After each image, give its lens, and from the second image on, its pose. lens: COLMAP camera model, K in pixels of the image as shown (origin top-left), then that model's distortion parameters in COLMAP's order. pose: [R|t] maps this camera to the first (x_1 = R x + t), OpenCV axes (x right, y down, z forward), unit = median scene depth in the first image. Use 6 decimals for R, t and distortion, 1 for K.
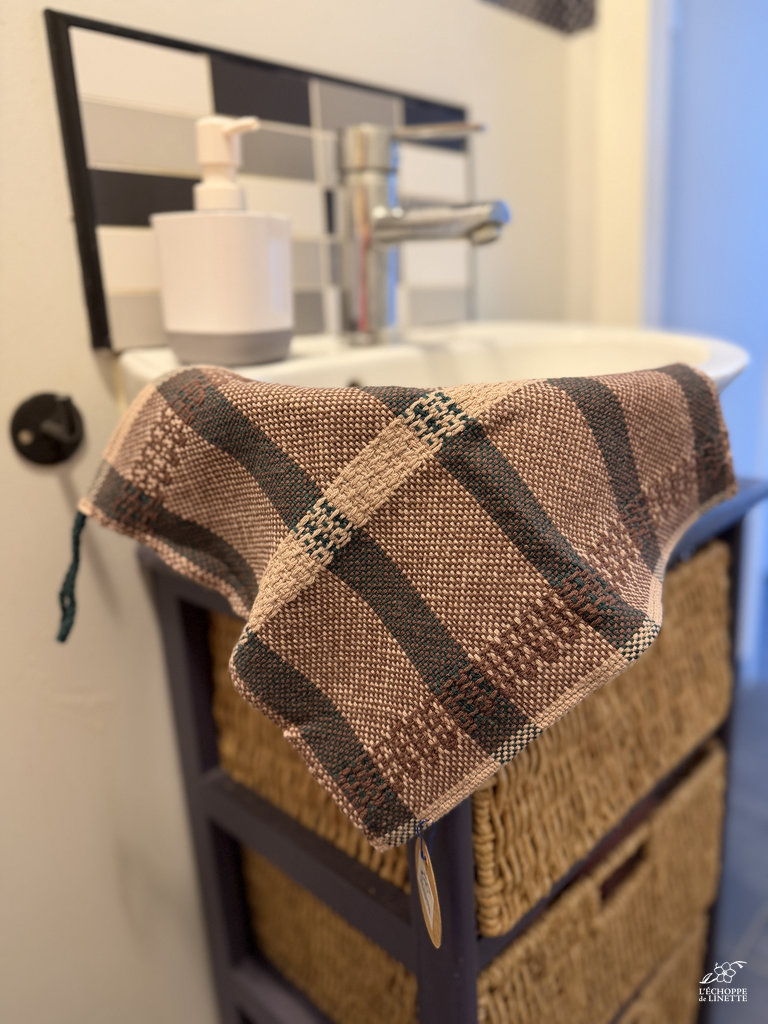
lens RADIAL K [[795.7, 0, 384.0], [0, 795.7, 512.0], [0, 0, 1]] dist [-0.004268, -0.003047]
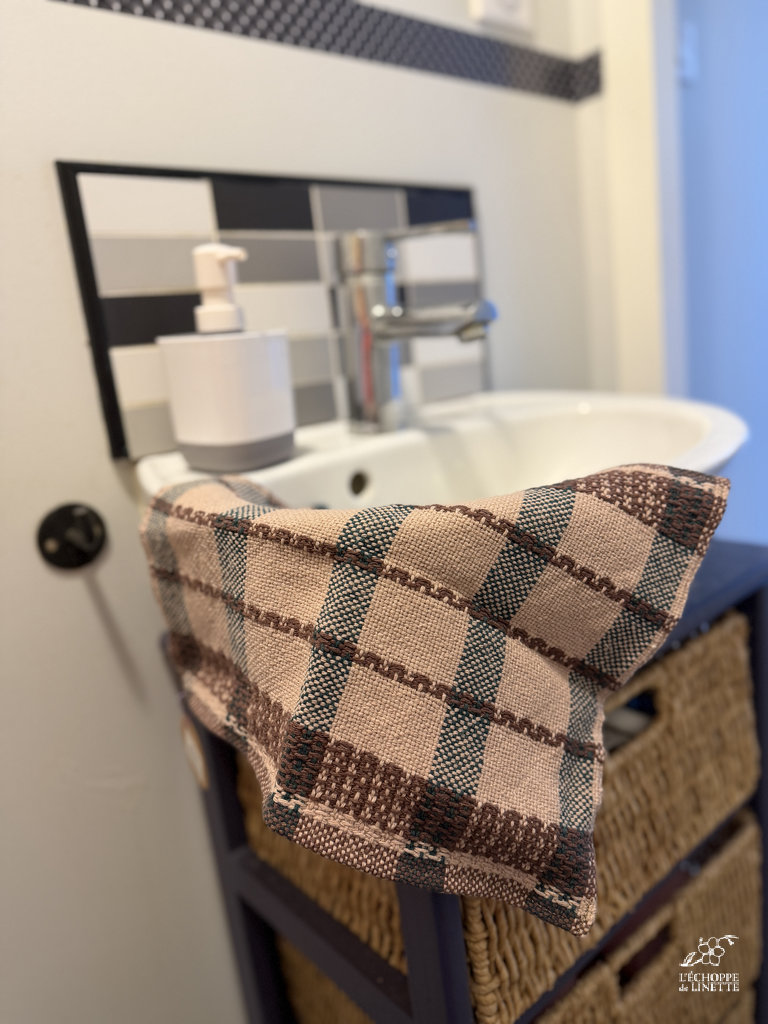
lens RADIAL K [[794.0, 0, 384.0], [0, 794.0, 512.0], [0, 0, 1]] dist [0.003974, -0.001945]
pose [[0.994446, -0.038954, -0.097777, 0.102150], [0.036268, 0.998918, -0.029095, -0.087425], [0.098805, 0.025387, 0.994783, -0.033767]]
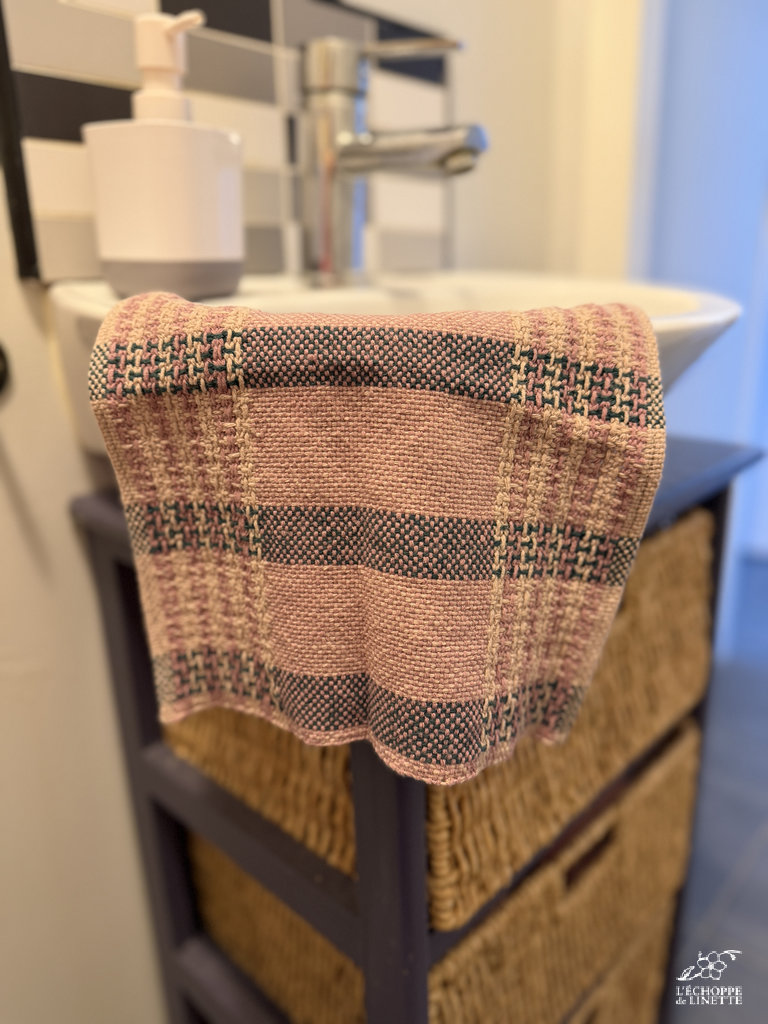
lens RADIAL K [[795.7, 0, 384.0], [0, 795.7, 512.0], [0, 0, 1]] dist [-0.004268, -0.003047]
pose [[0.999414, 0.020353, 0.027508, 0.024520], [-0.021370, 0.999080, 0.037184, 0.014850], [-0.026726, -0.037750, 0.998930, 0.084248]]
